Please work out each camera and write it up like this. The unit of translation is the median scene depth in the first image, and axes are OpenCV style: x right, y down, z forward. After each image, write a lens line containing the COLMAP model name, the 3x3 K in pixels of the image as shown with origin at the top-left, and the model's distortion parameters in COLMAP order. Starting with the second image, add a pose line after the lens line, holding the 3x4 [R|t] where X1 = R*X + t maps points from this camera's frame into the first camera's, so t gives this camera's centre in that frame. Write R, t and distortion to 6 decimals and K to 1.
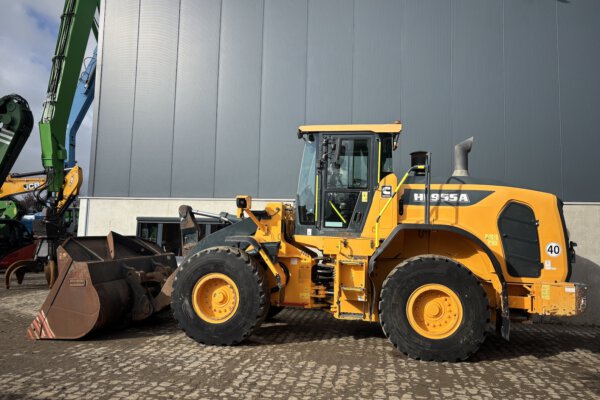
lens RADIAL K [[455.5, 0, 304.6], [0, 455.5, 197.2], [0, 0, 1]] dist [0.035651, -0.035212]
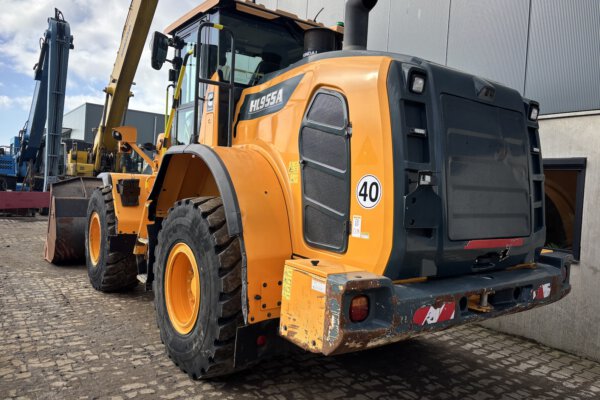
lens RADIAL K [[455.5, 0, 295.6], [0, 455.5, 199.6], [0, 0, 1]] dist [0.035651, -0.035212]
pose [[0.710631, 0.029413, -0.702950, 0.751360], [0.028377, 0.997115, 0.070408, 0.086709], [0.702993, -0.069982, 0.707746, 0.632992]]
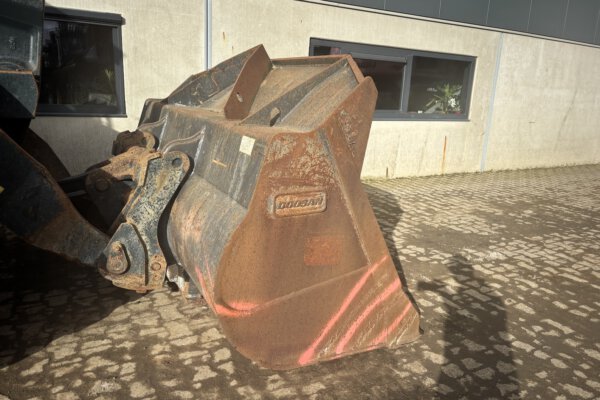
lens RADIAL K [[455.5, 0, 303.4], [0, 455.5, 200.0], [0, 0, 1]] dist [0.035651, -0.035212]
pose [[0.774023, -0.141100, 0.617234, 0.315192], [-0.087513, 0.941654, 0.325006, 0.099608], [-0.627080, -0.305578, 0.716514, 0.633905]]
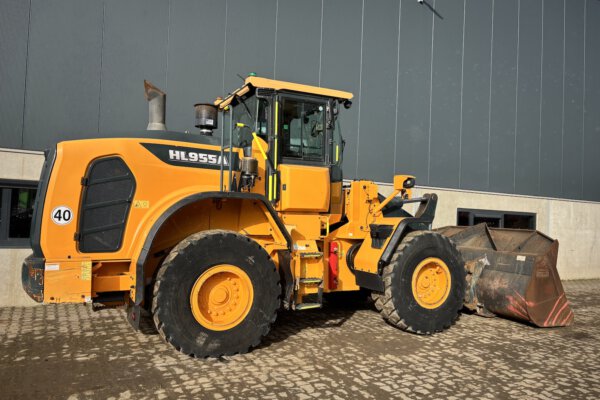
lens RADIAL K [[455.5, 0, 294.3], [0, 455.5, 203.6], [0, 0, 1]] dist [0.035651, -0.035212]
pose [[0.789767, 0.021381, 0.613034, -0.627087], [-0.075981, 0.995106, 0.063179, 0.011186], [-0.608683, -0.096476, 0.787526, 0.372895]]
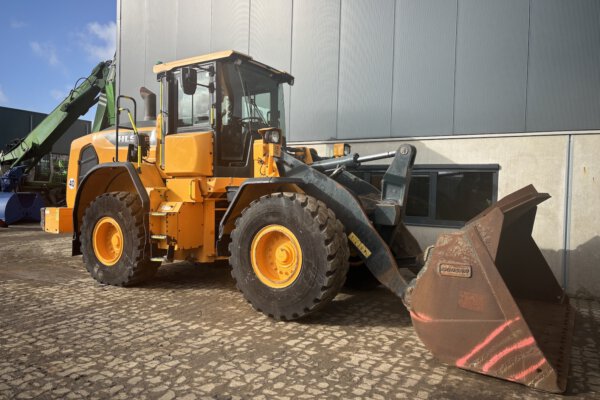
lens RADIAL K [[455.5, 0, 295.9], [0, 455.5, 197.4], [0, 0, 1]] dist [0.035651, -0.035212]
pose [[0.932941, 0.002476, -0.360022, 0.520774], [0.035085, 0.994592, 0.097759, 0.041606], [0.358317, -0.103834, 0.927808, 0.239652]]
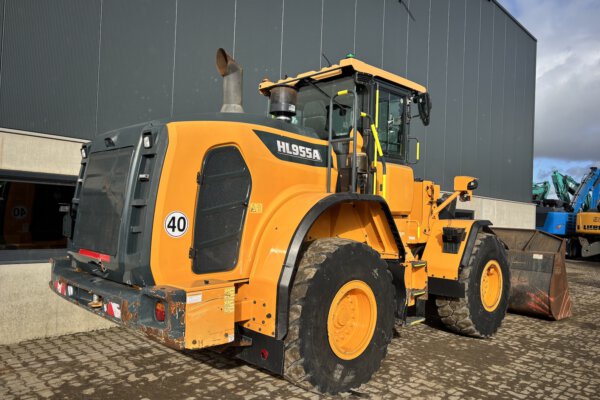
lens RADIAL K [[455.5, 0, 304.0], [0, 455.5, 204.6], [0, 0, 1]] dist [0.035651, -0.035212]
pose [[0.559151, 0.014163, 0.828945, -0.823930], [-0.101749, 0.993468, 0.051659, 0.038588], [-0.822799, -0.113229, 0.556939, 0.752795]]
